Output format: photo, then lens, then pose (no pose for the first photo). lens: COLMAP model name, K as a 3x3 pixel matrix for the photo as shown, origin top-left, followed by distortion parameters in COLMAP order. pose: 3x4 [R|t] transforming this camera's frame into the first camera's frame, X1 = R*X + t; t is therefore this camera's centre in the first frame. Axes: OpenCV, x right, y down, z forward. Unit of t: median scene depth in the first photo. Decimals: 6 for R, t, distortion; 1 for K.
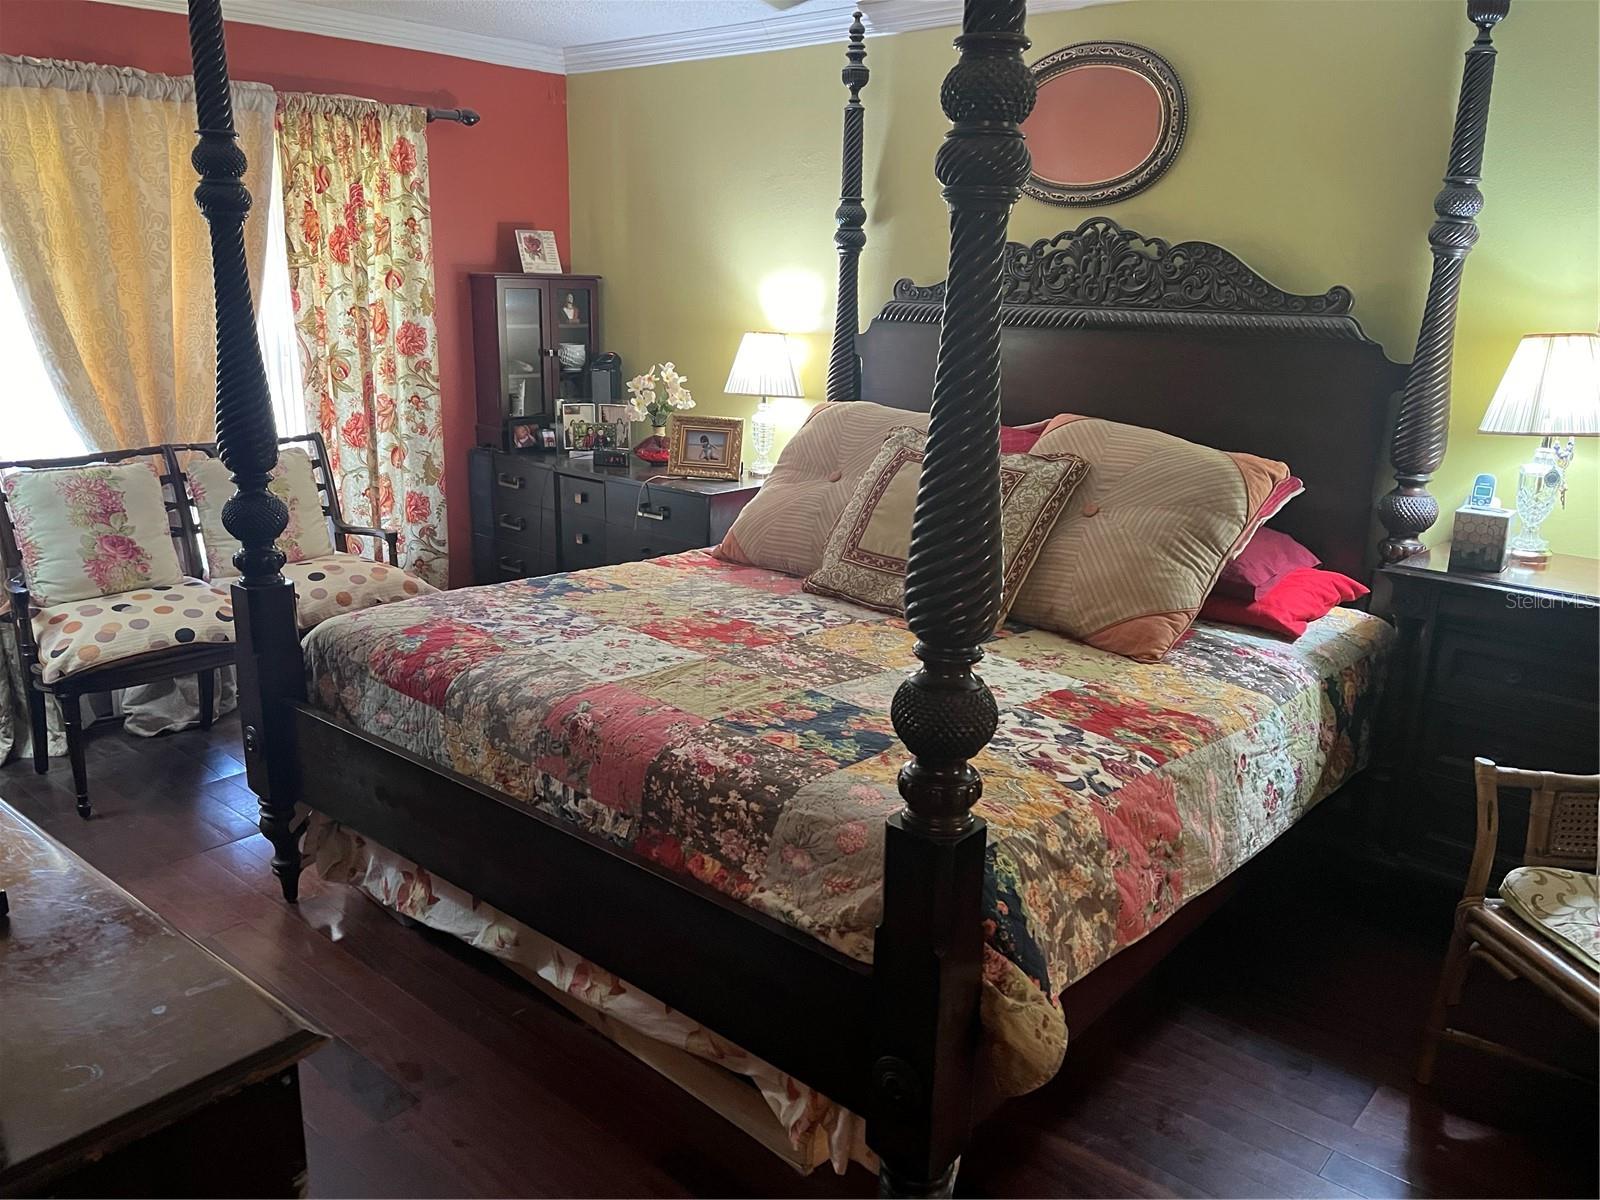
lens RADIAL K [[1225.6, 0, 786.4], [0, 1225.6, 594.8], [0, 0, 1]] dist [0.064785, -0.090426]
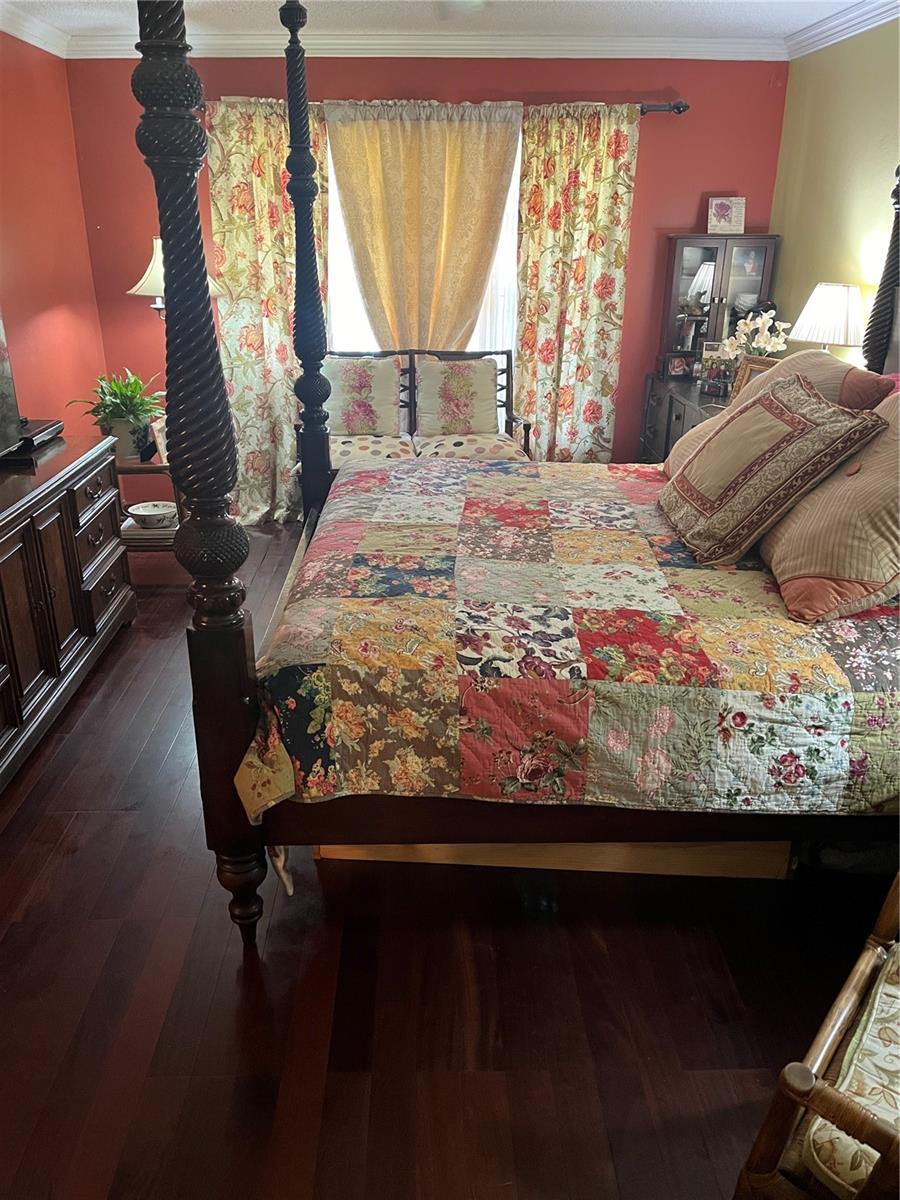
lens RADIAL K [[919.2, 0, 438.6], [0, 919.2, 602.4], [0, 0, 1]] dist [0.064785, -0.090426]
pose [[0.675576, 0.259964, -0.689939, 0.482992], [-0.177370, 0.965599, 0.190153, -0.041244], [0.715637, -0.006088, 0.698446, 0.195363]]
